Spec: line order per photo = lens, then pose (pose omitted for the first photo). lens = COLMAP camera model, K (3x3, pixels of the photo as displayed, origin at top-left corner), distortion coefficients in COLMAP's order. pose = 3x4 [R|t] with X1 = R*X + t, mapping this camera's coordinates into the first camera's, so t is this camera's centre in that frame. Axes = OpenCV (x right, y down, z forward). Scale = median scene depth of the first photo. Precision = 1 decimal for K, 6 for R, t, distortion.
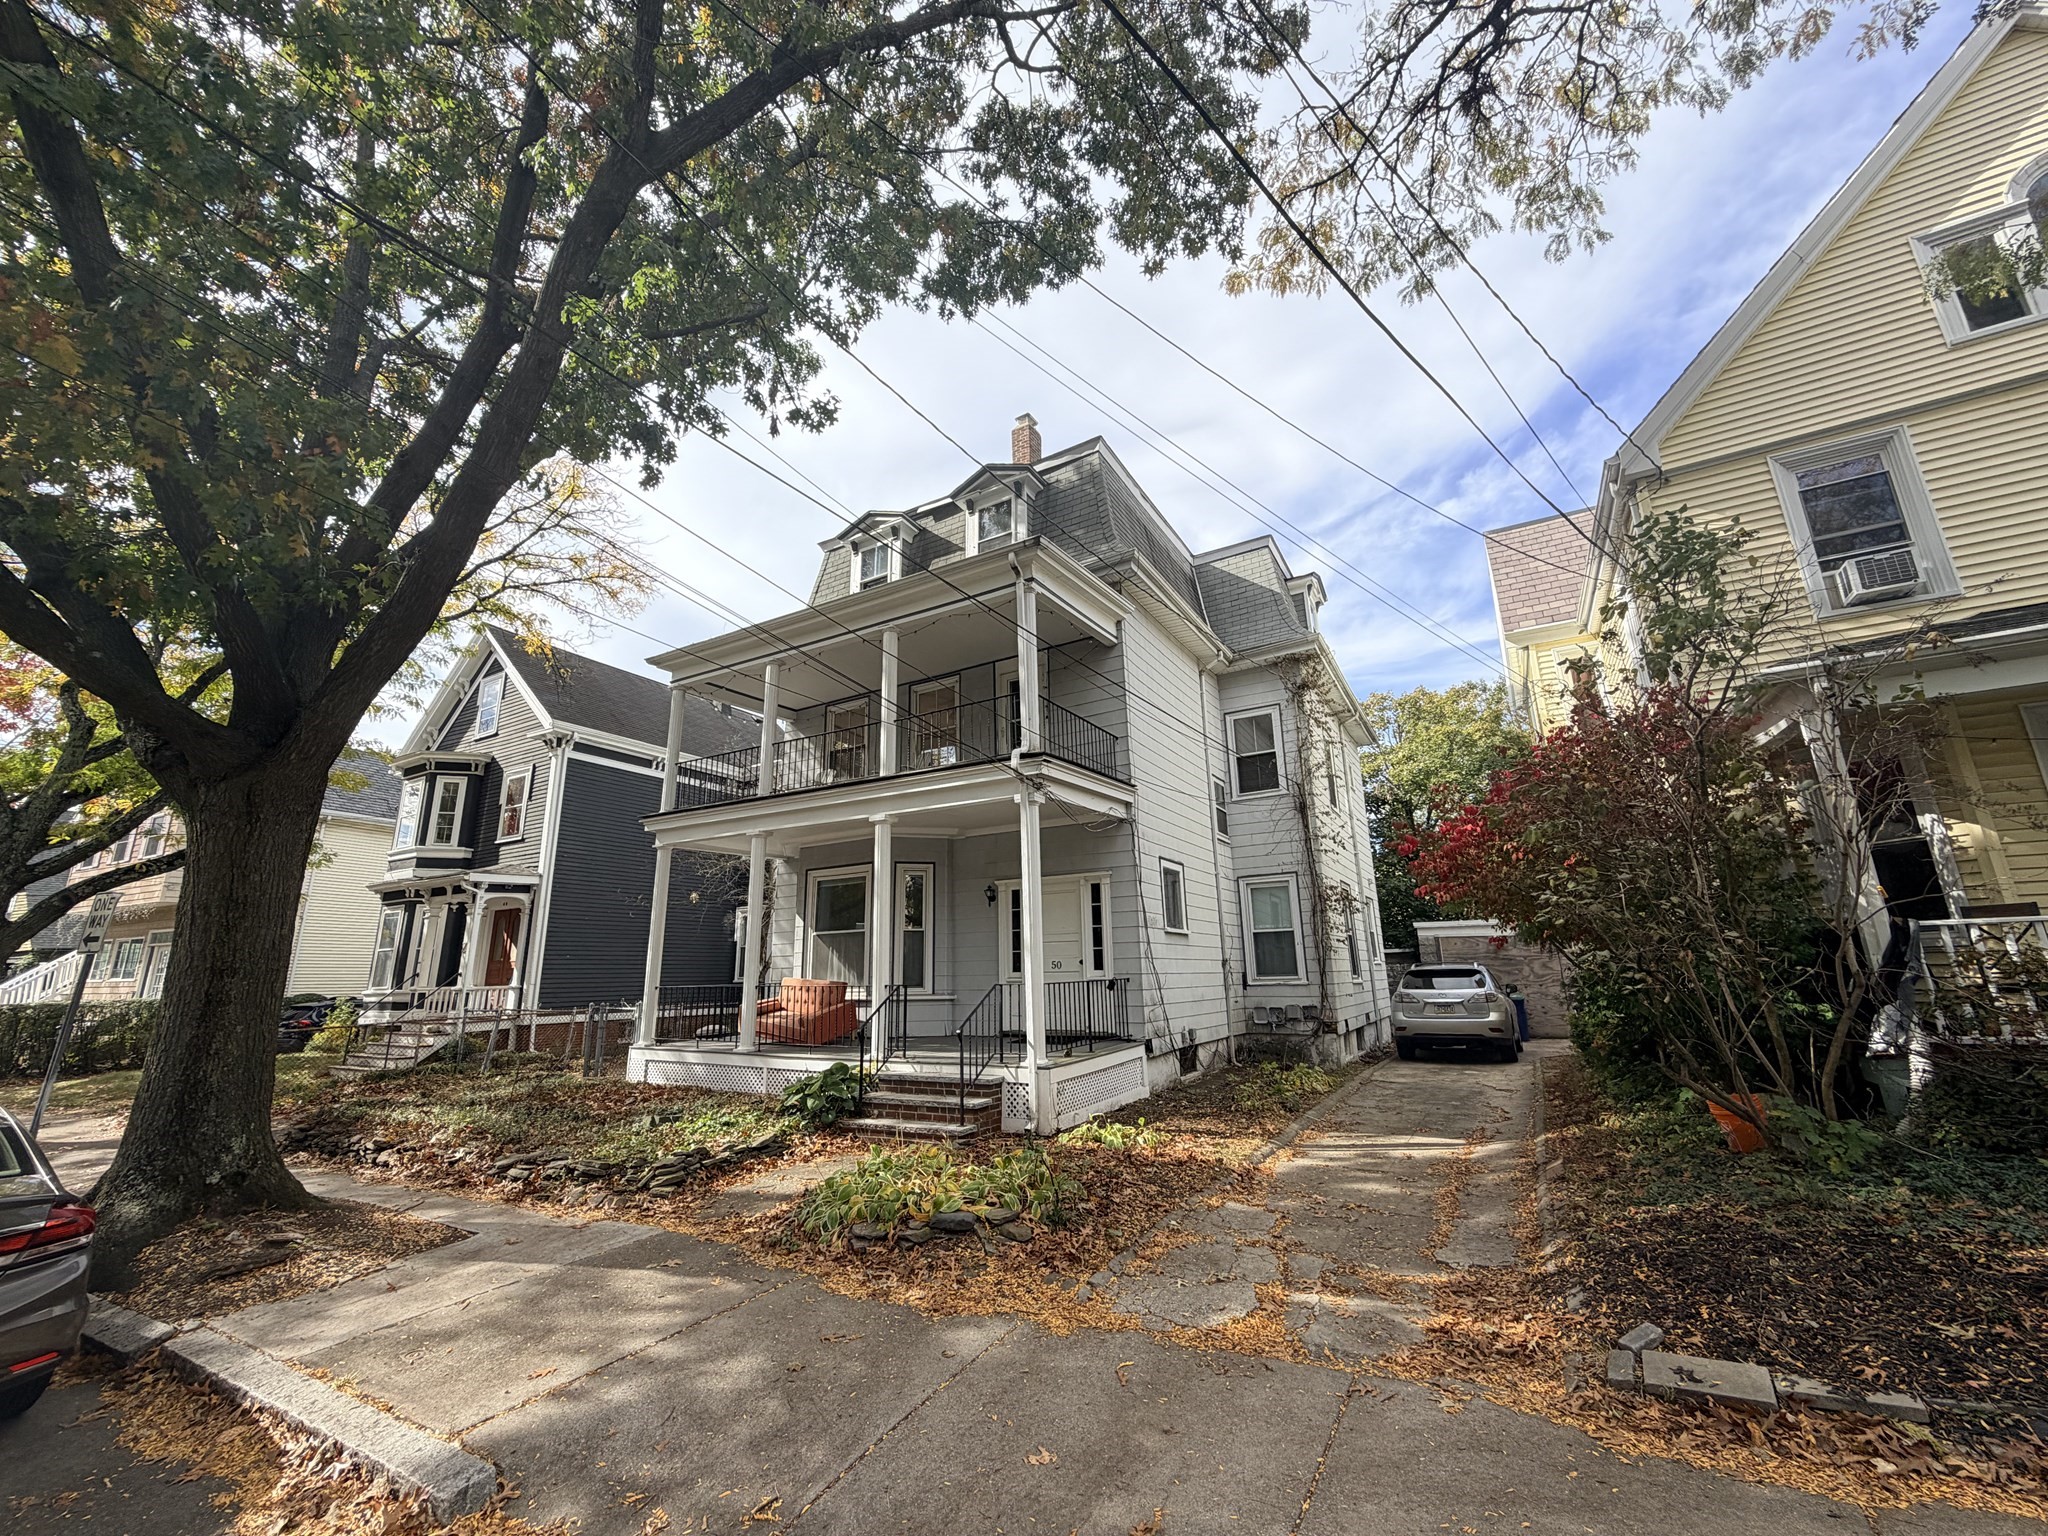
lens RADIAL K [[814.9, 0, 1014.1], [0, 814.9, 771.3], [0, 0, 1]] dist [0.000171, 0.000064]
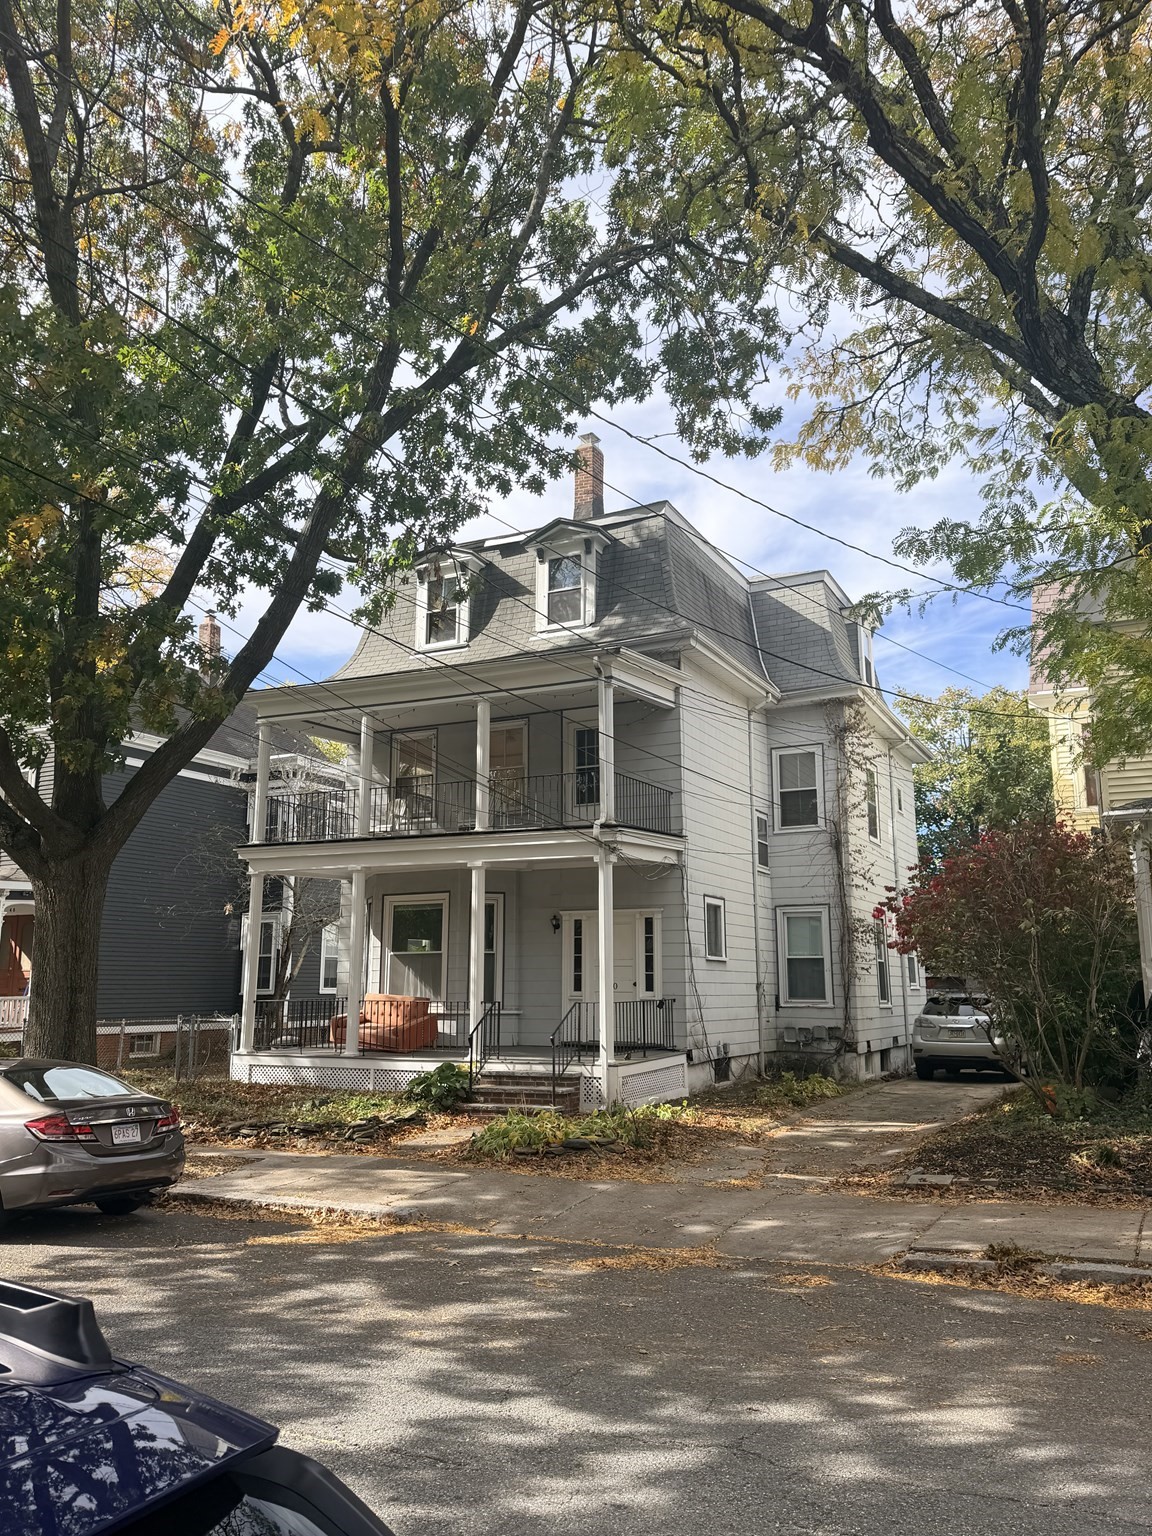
lens RADIAL K [[1173.7, 0, 576.0], [0, 1173.7, 768.0], [0, 0, 1]] dist [0.124977, -0.000519]
pose [[0.997110, 0.031564, 0.069109, -0.124607], [-0.035904, 0.997399, 0.062499, -0.173918], [-0.066956, -0.064799, 0.995649, -0.643700]]
